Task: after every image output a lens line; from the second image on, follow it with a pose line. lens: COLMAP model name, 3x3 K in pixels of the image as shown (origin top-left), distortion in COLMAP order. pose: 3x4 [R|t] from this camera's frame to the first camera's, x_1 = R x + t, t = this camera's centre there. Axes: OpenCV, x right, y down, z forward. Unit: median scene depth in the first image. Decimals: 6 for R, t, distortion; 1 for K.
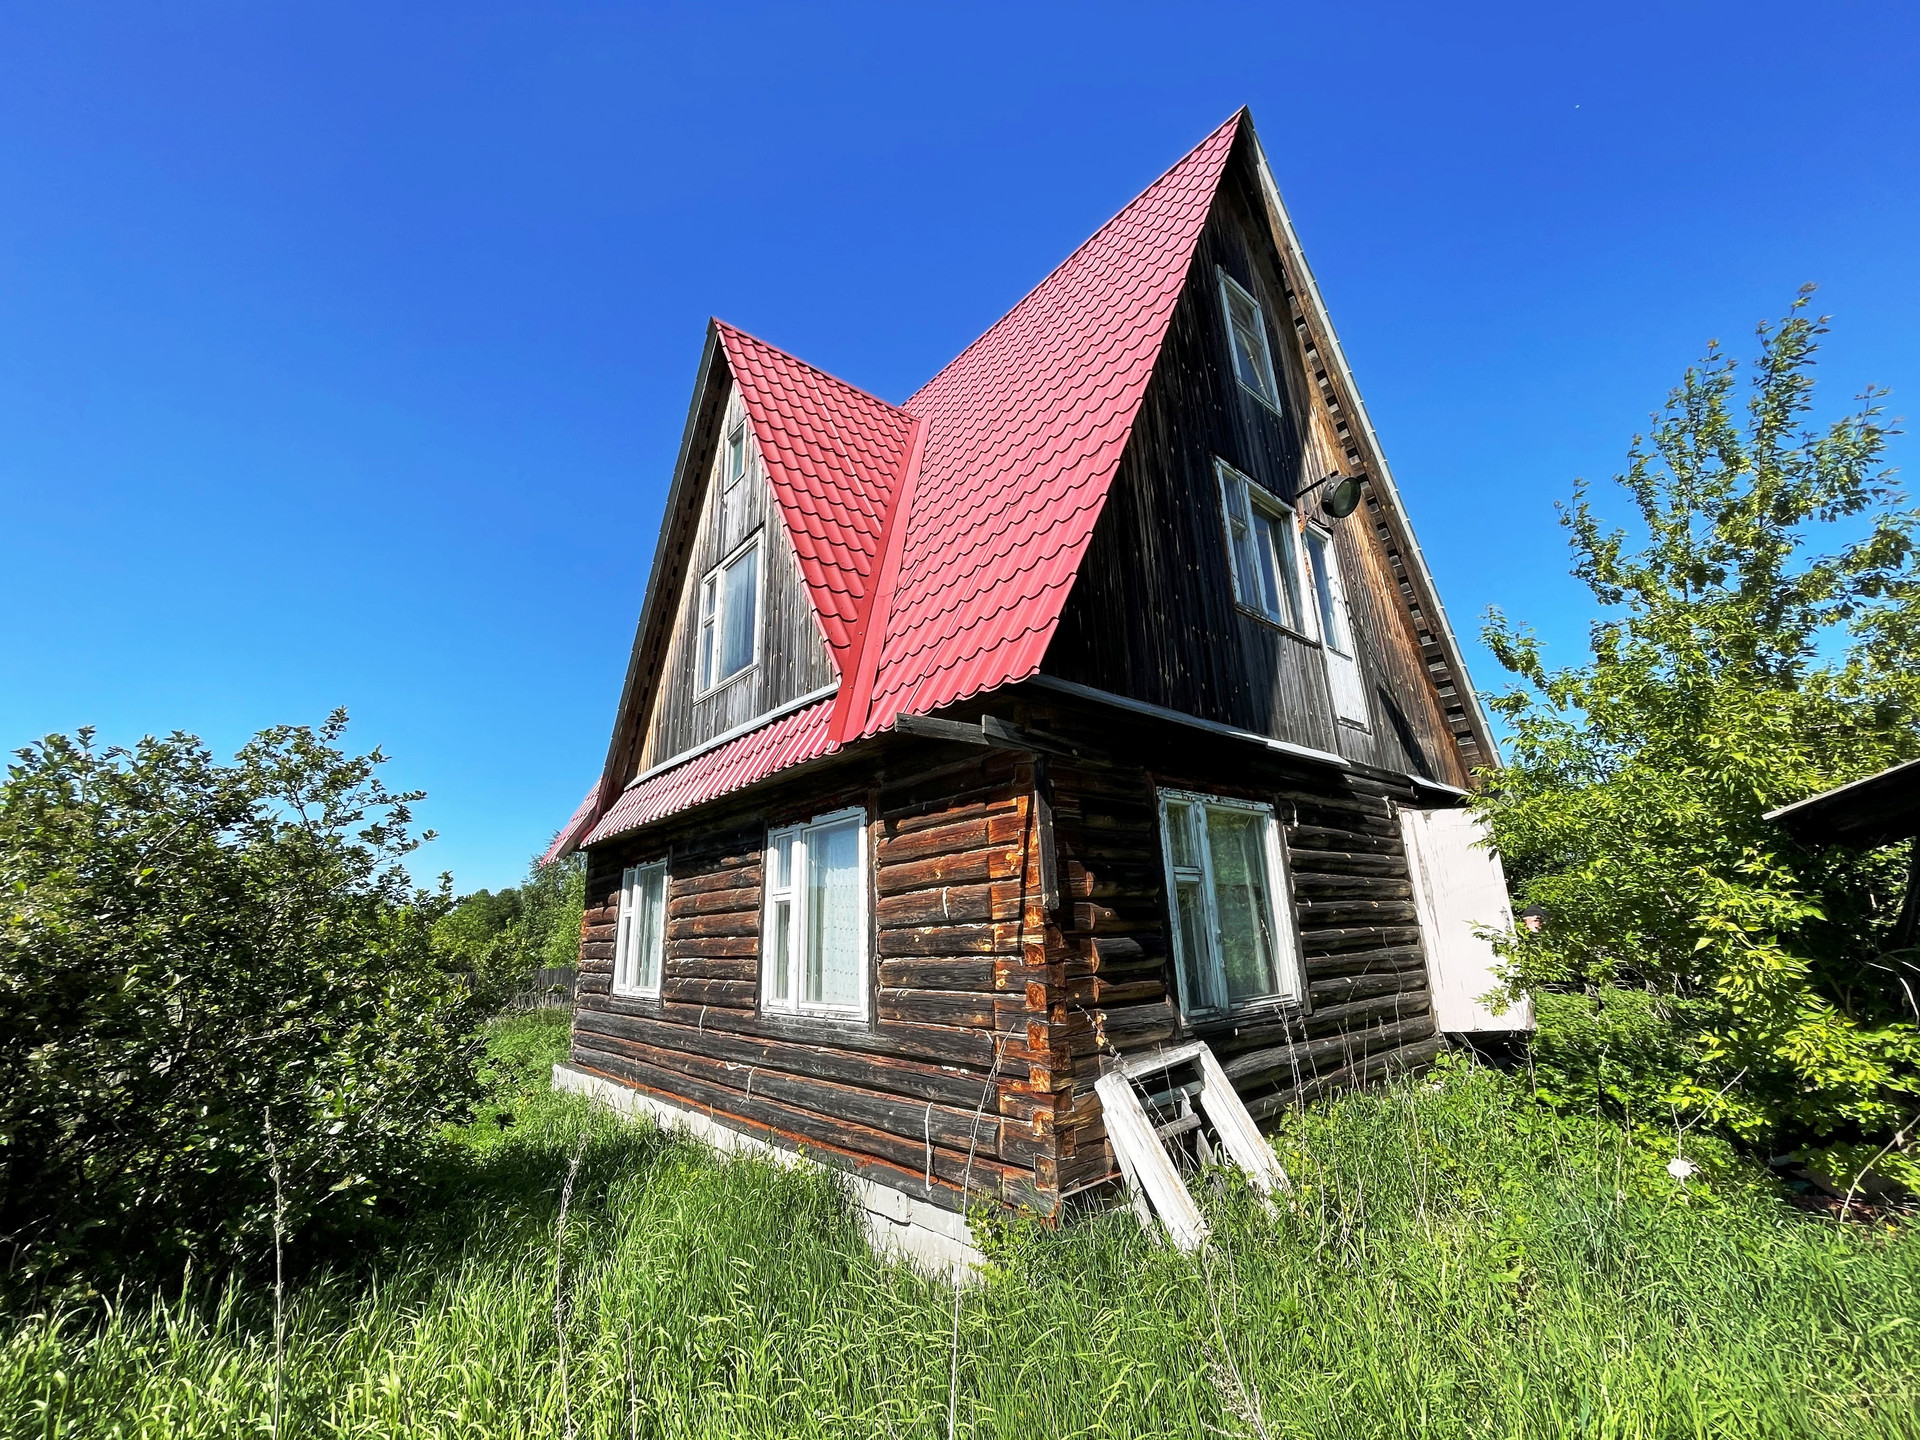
lens RADIAL K [[776.1, 0, 962.7], [0, 776.1, 716.8], [0, 0, 1]] dist [-0.000842, 0.000258]
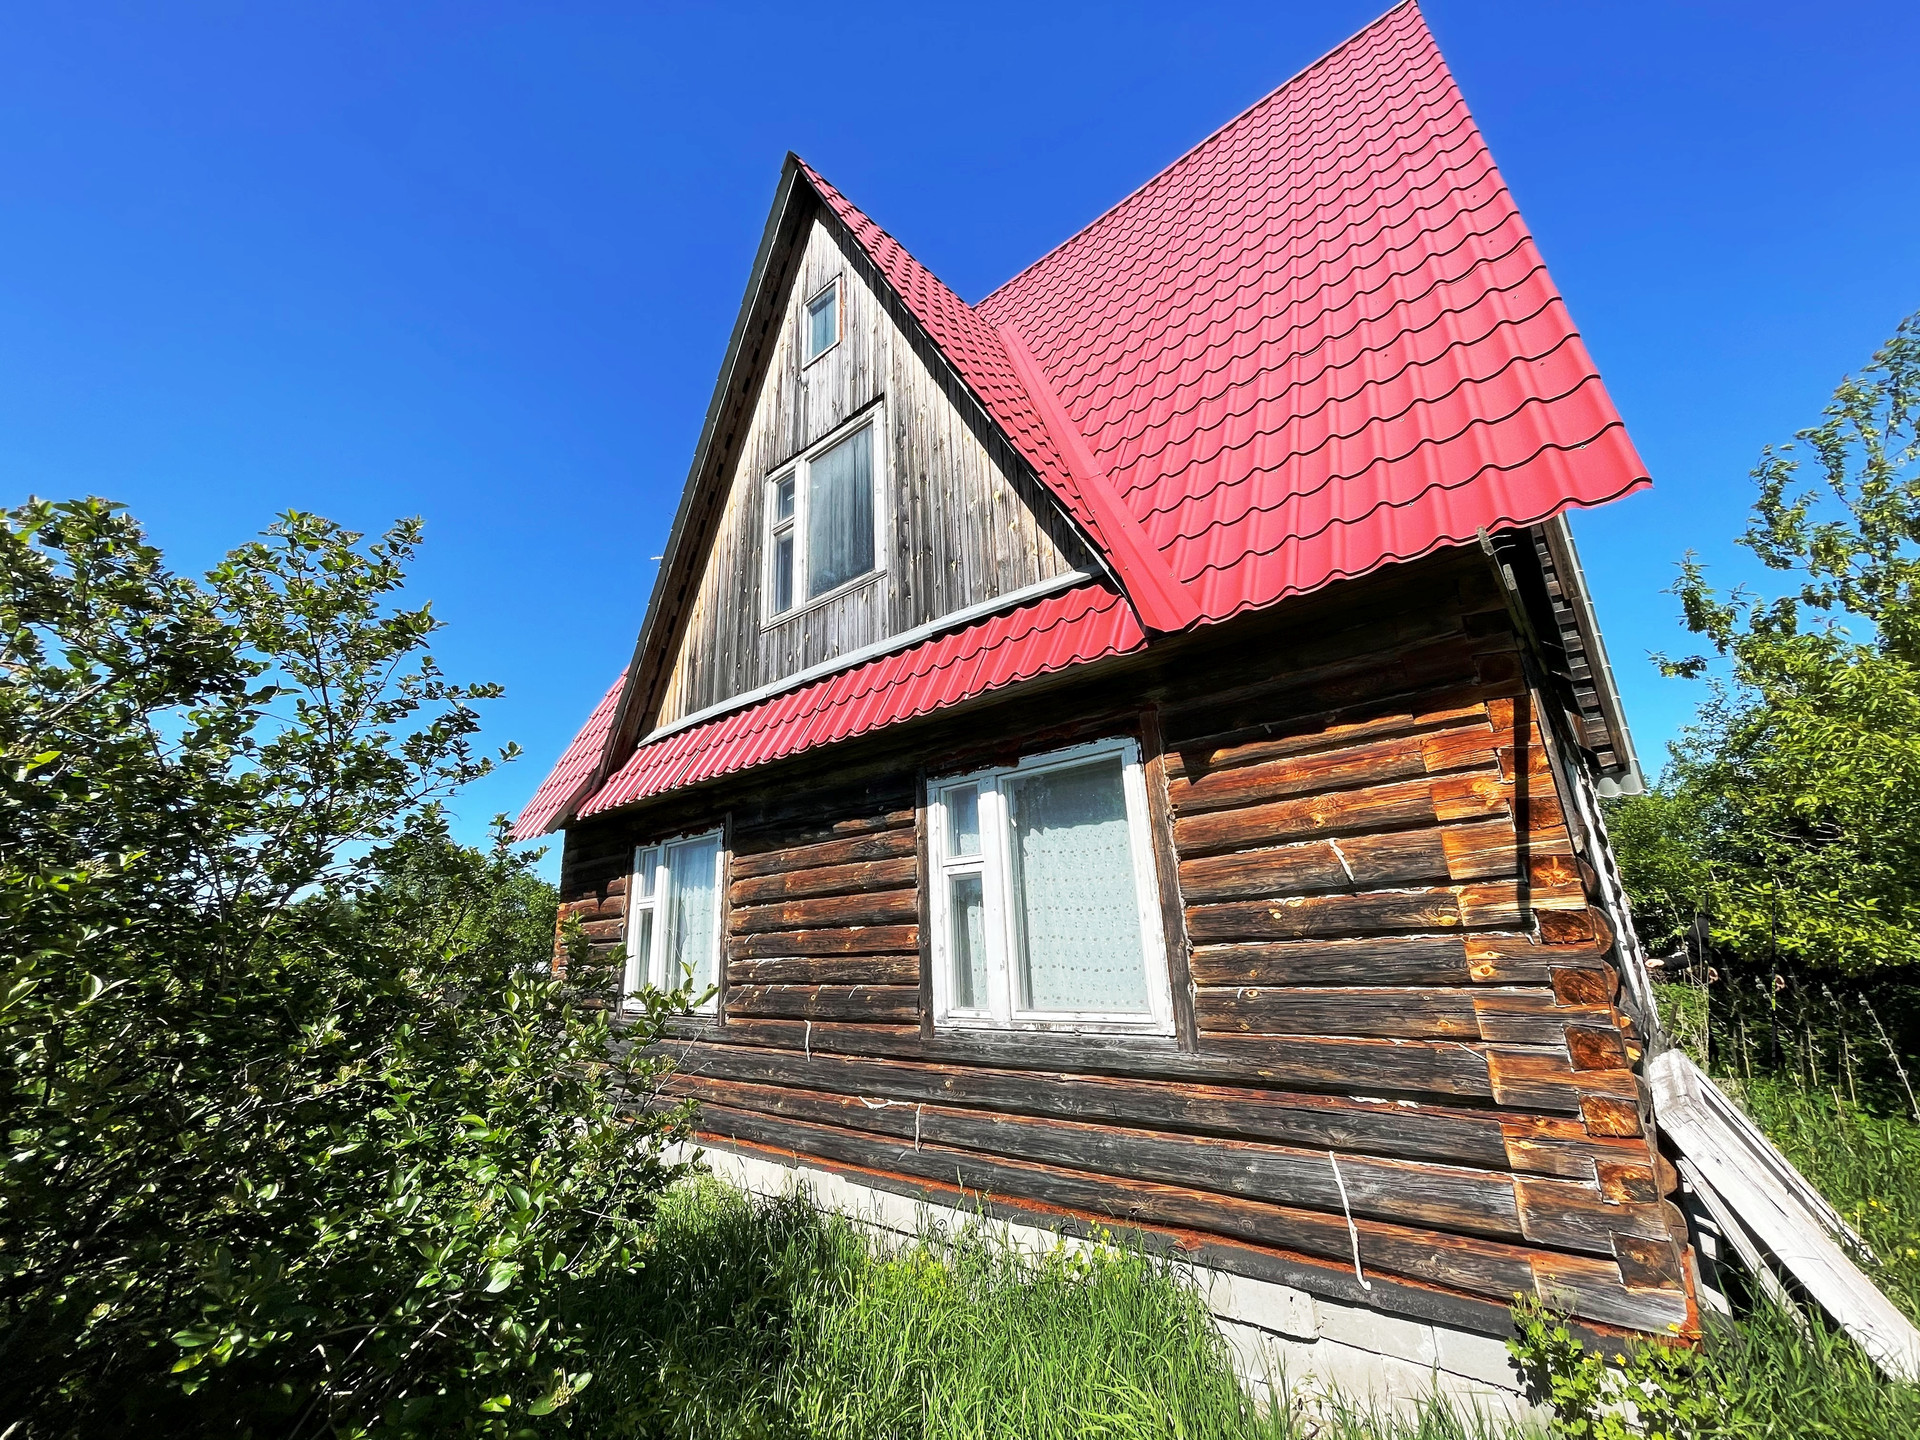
lens RADIAL K [[776.1, 0, 960.3], [0, 776.1, 716.2], [0, 0, 1]] dist [-0.000842, 0.000258]
pose [[0.988580, 0.033028, 0.147033, -0.365888], [-0.030978, 0.999389, -0.016212, 0.105260], [-0.147478, 0.011472, 0.988999, 0.286884]]
